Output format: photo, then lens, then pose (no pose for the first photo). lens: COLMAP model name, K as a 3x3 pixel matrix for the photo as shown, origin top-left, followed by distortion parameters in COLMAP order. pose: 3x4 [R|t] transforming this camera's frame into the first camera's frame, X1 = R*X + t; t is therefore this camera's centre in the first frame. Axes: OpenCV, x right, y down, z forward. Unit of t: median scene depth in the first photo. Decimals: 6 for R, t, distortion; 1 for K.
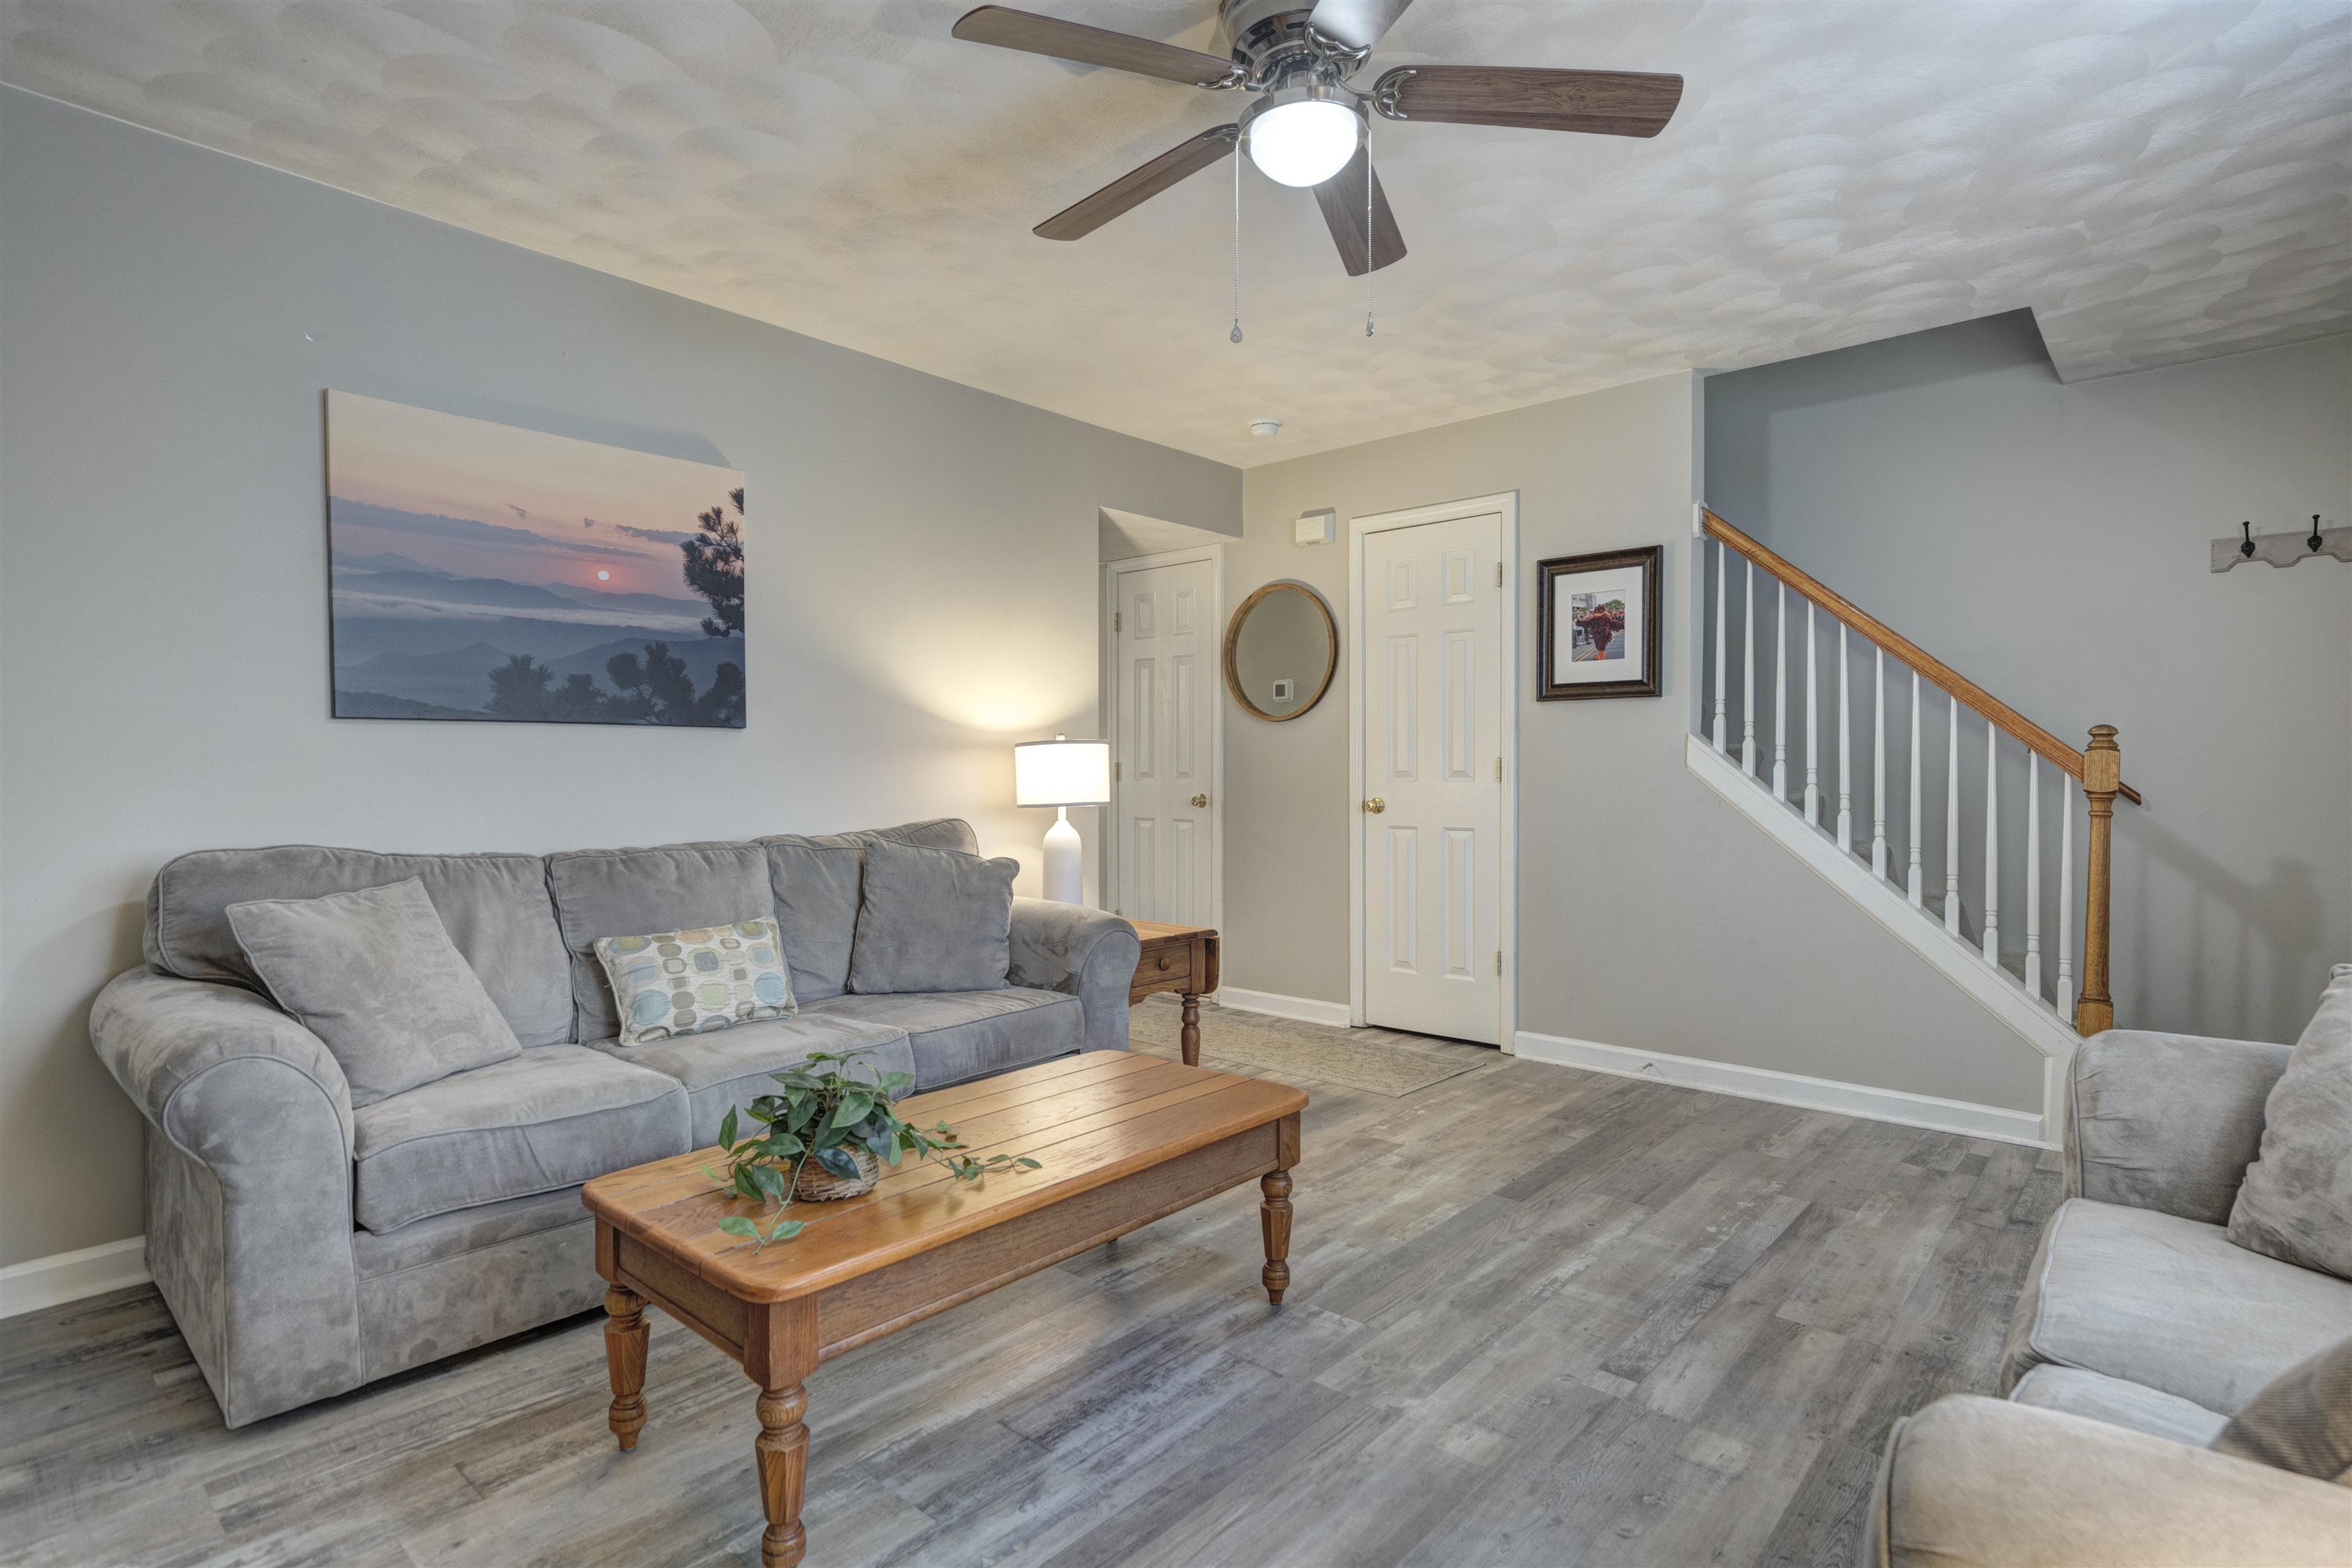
lens RADIAL K [[1162.3, 0, 1162.8], [0, 1162.3, 812.7], [0, 0, 1]] dist [0.001227, 0.000055]
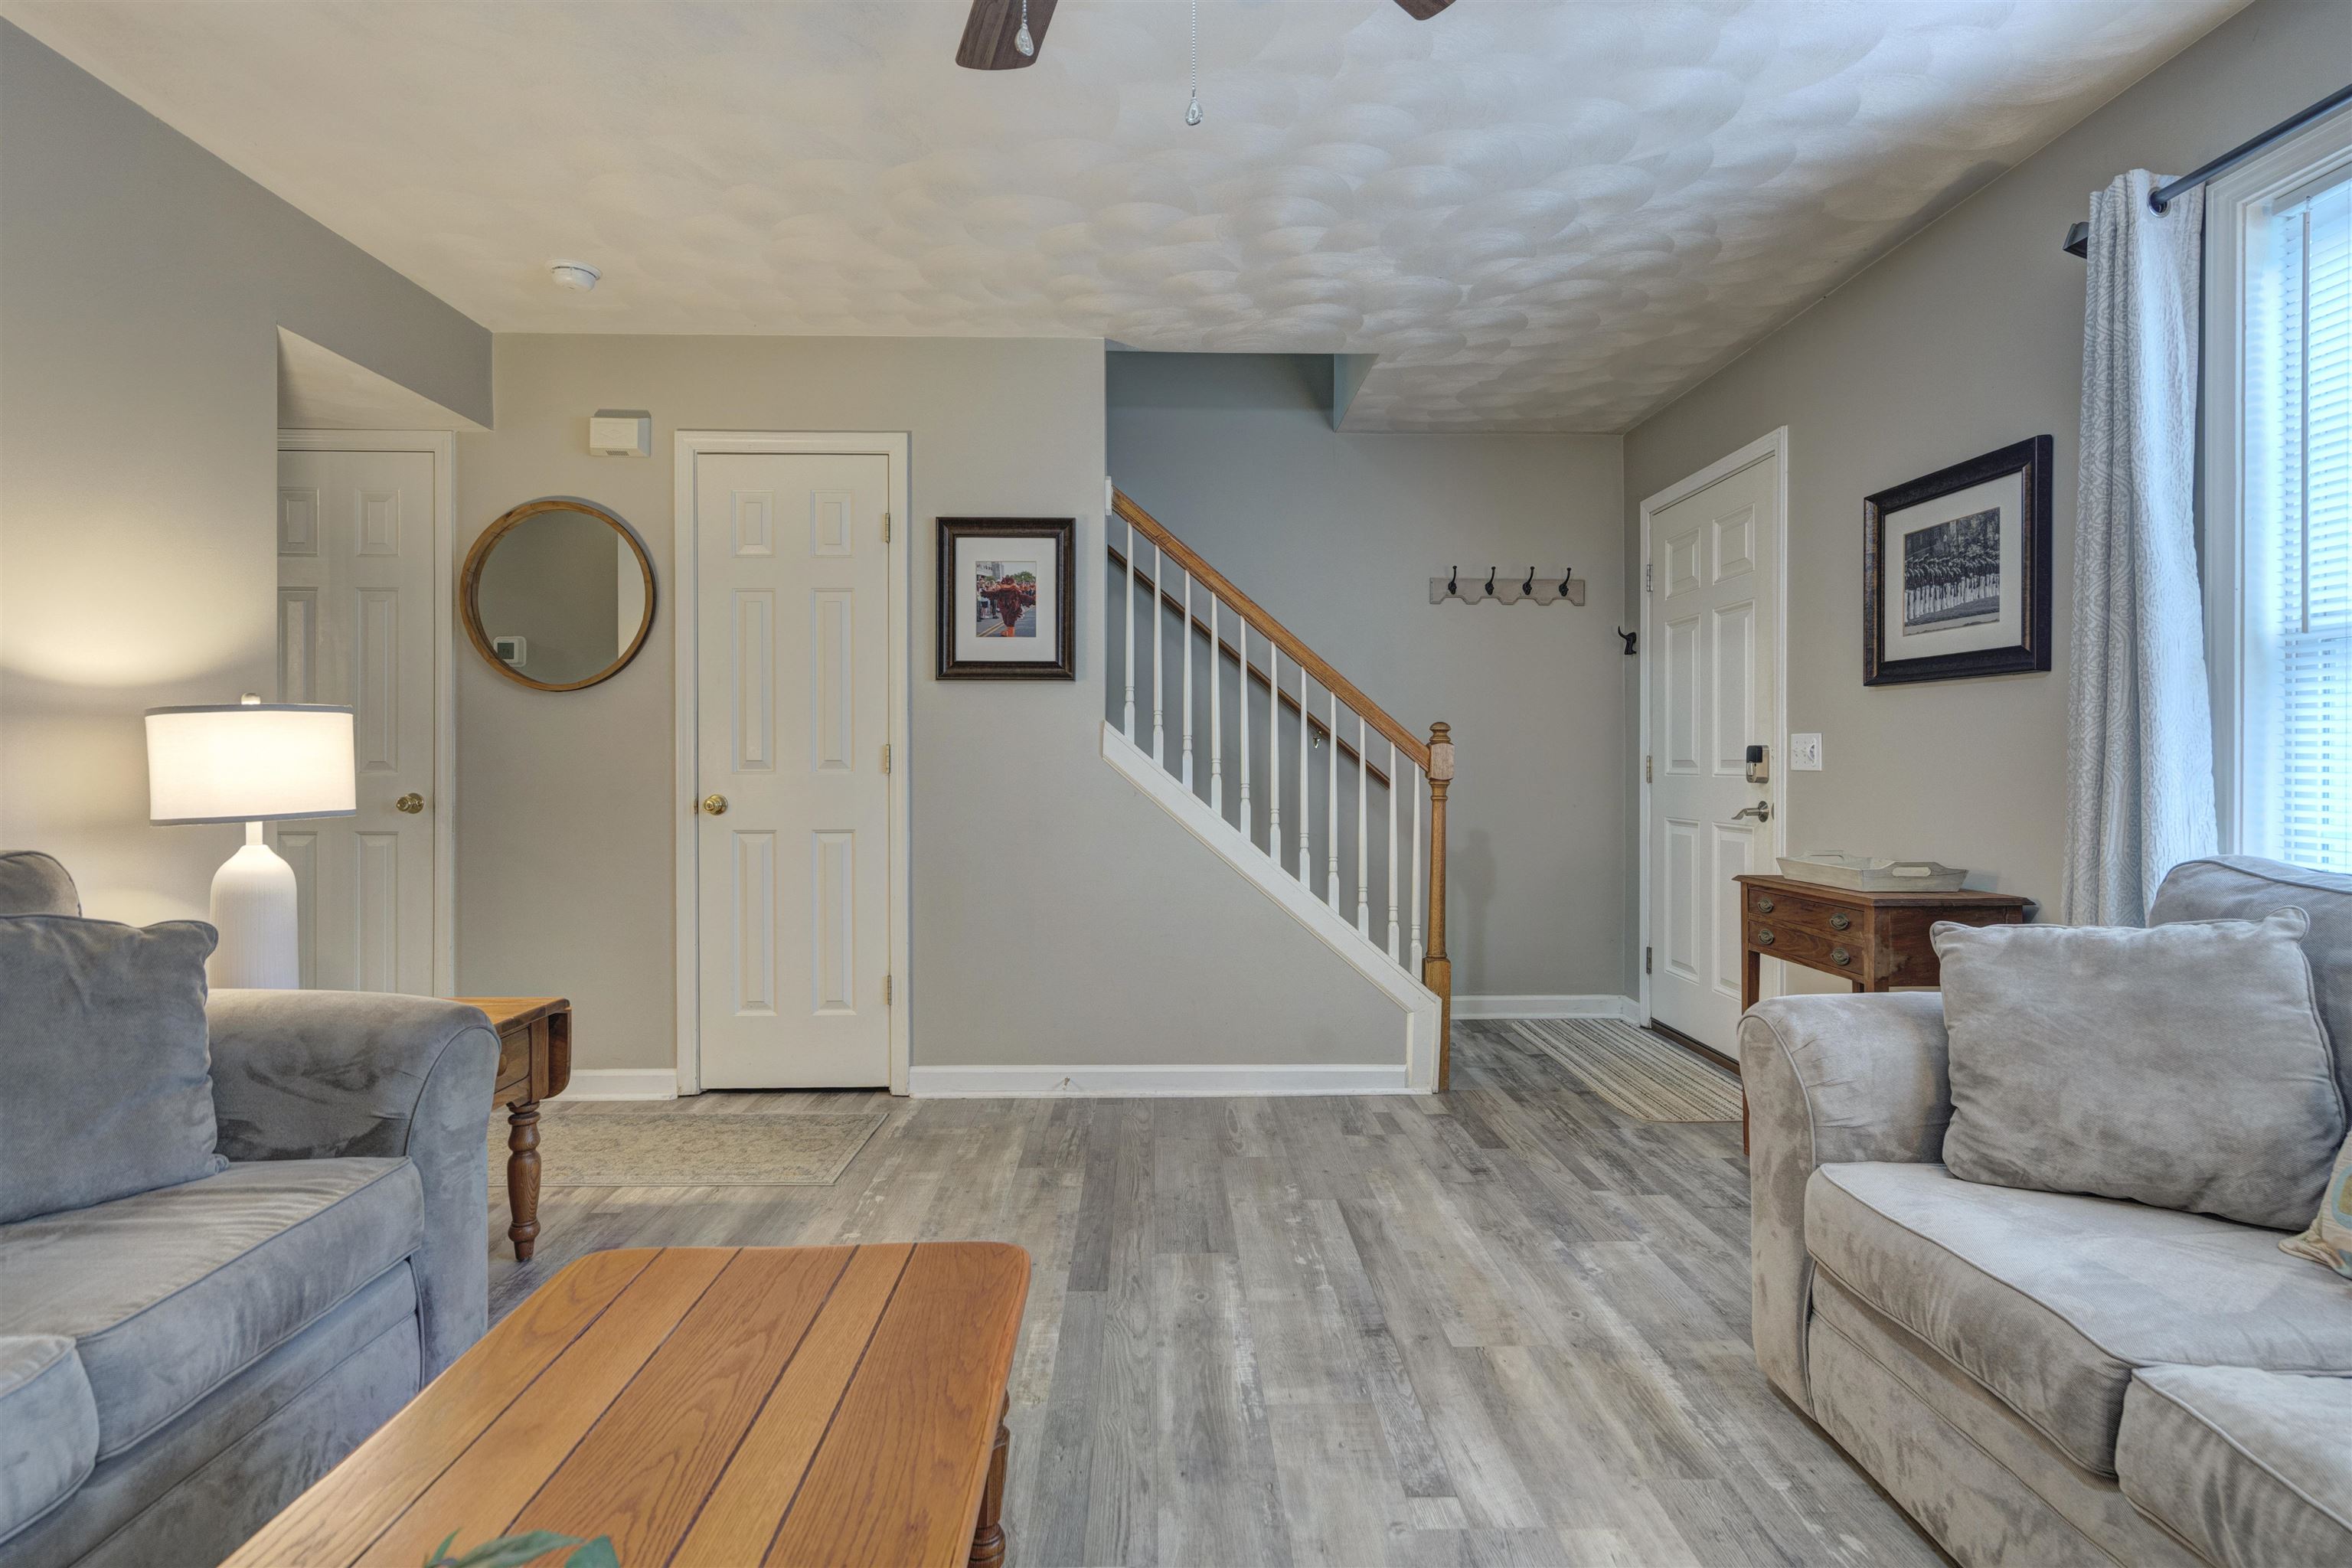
lens RADIAL K [[1168.9, 0, 1179.8], [0, 1168.9, 775.6], [0, 0, 1]] dist [0.001161, 0.000592]
pose [[0.723272, -0.005994, 0.690537, -0.185246], [0.022679, 0.999629, -0.015077, -0.009490], [-0.690190, 0.026565, 0.723140, 0.314491]]
